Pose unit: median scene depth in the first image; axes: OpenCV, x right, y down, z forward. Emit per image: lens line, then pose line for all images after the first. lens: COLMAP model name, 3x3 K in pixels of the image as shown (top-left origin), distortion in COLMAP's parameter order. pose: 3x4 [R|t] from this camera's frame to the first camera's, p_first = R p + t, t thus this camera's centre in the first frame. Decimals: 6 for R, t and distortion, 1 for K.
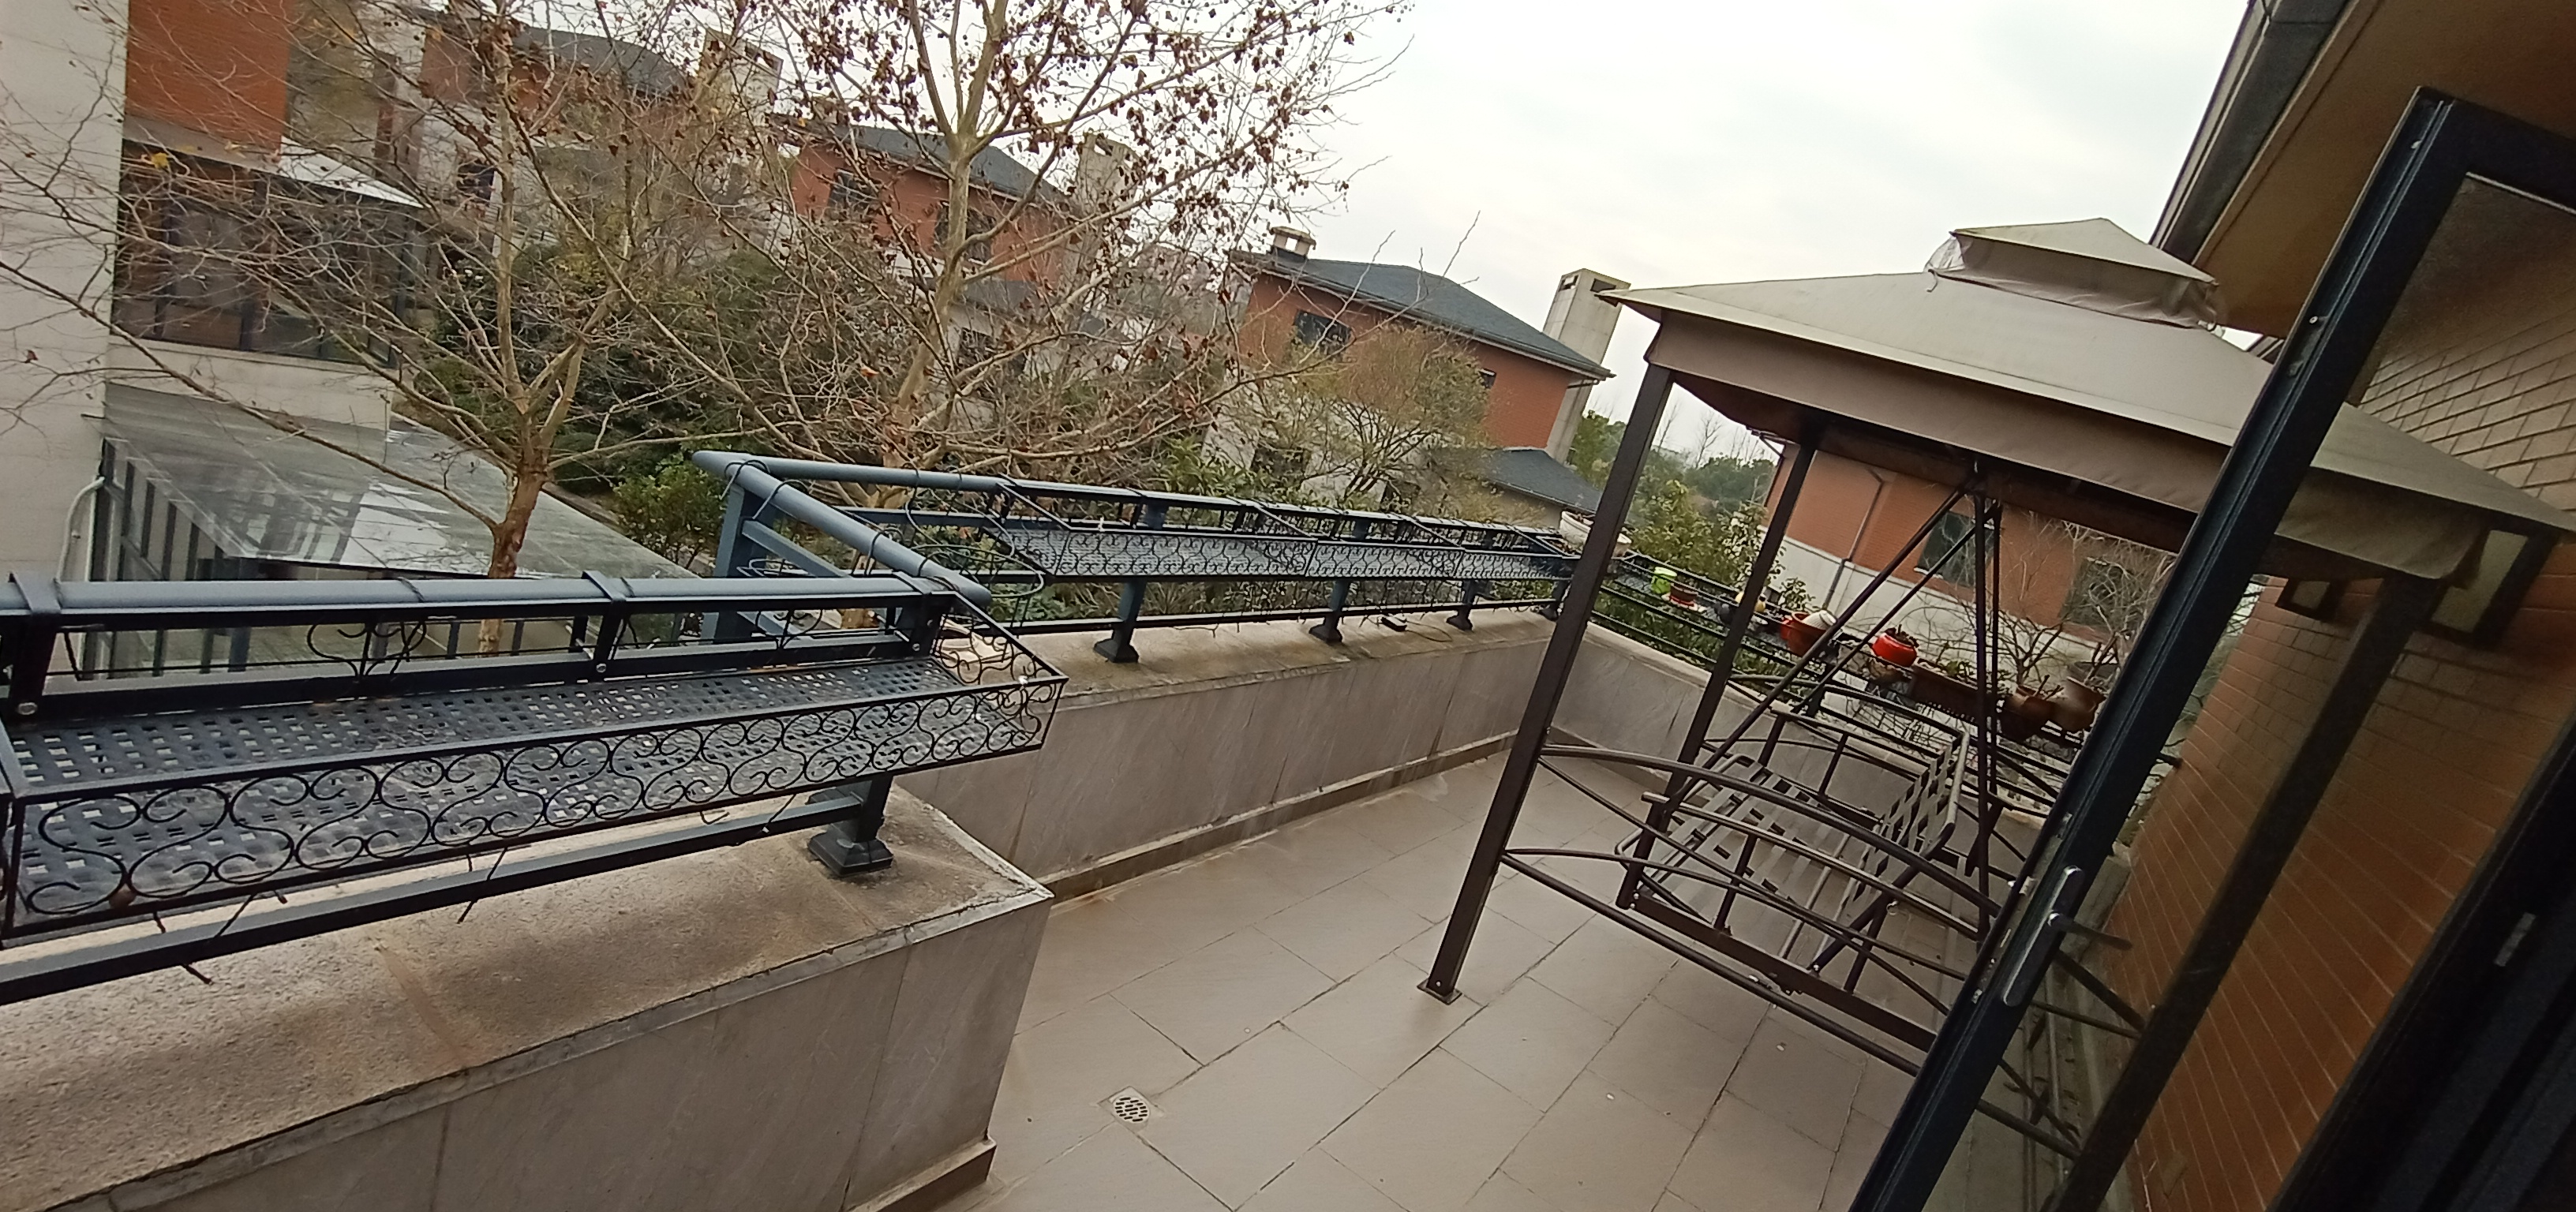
lens RADIAL K [[1152.8, 0, 1288.0], [0, 1152.8, 606.0], [0, 0, 1]] dist [-0.000109, 0.000263]
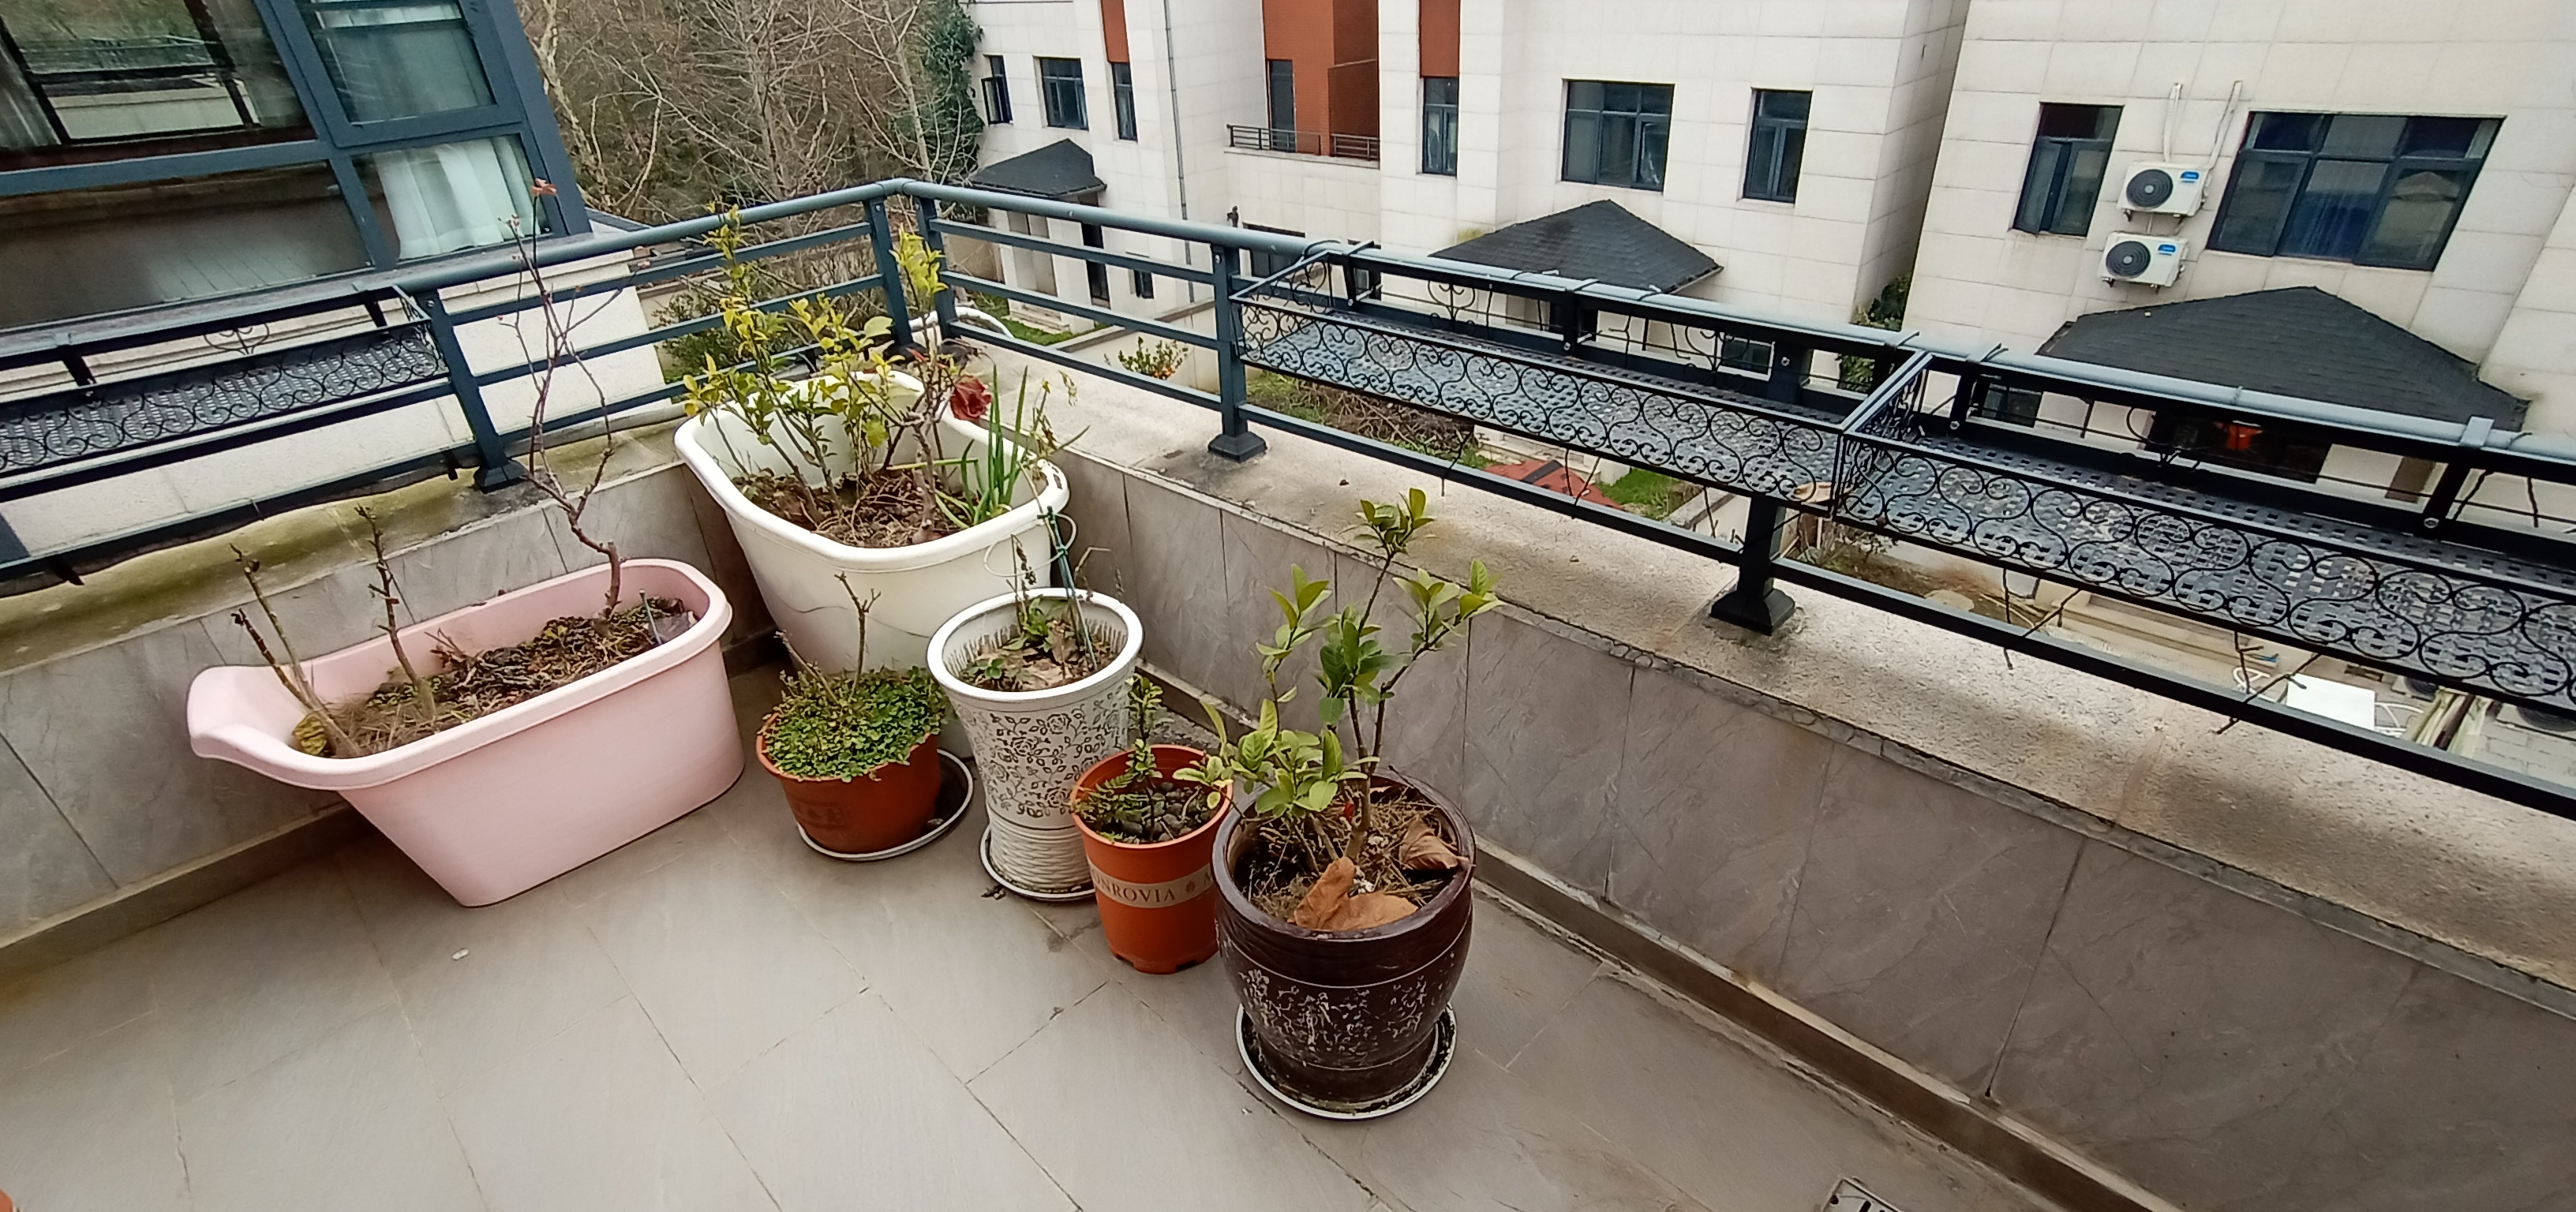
lens RADIAL K [[1152.8, 0, 1288.0], [0, 1152.8, 606.0], [0, 0, 1]] dist [-0.000109, 0.000263]
pose [[-0.183949, 0.204908, -0.961341, 0.451831], [-0.221650, 0.944192, 0.243664, 0.094220], [0.957619, 0.257903, -0.128265, 0.282970]]
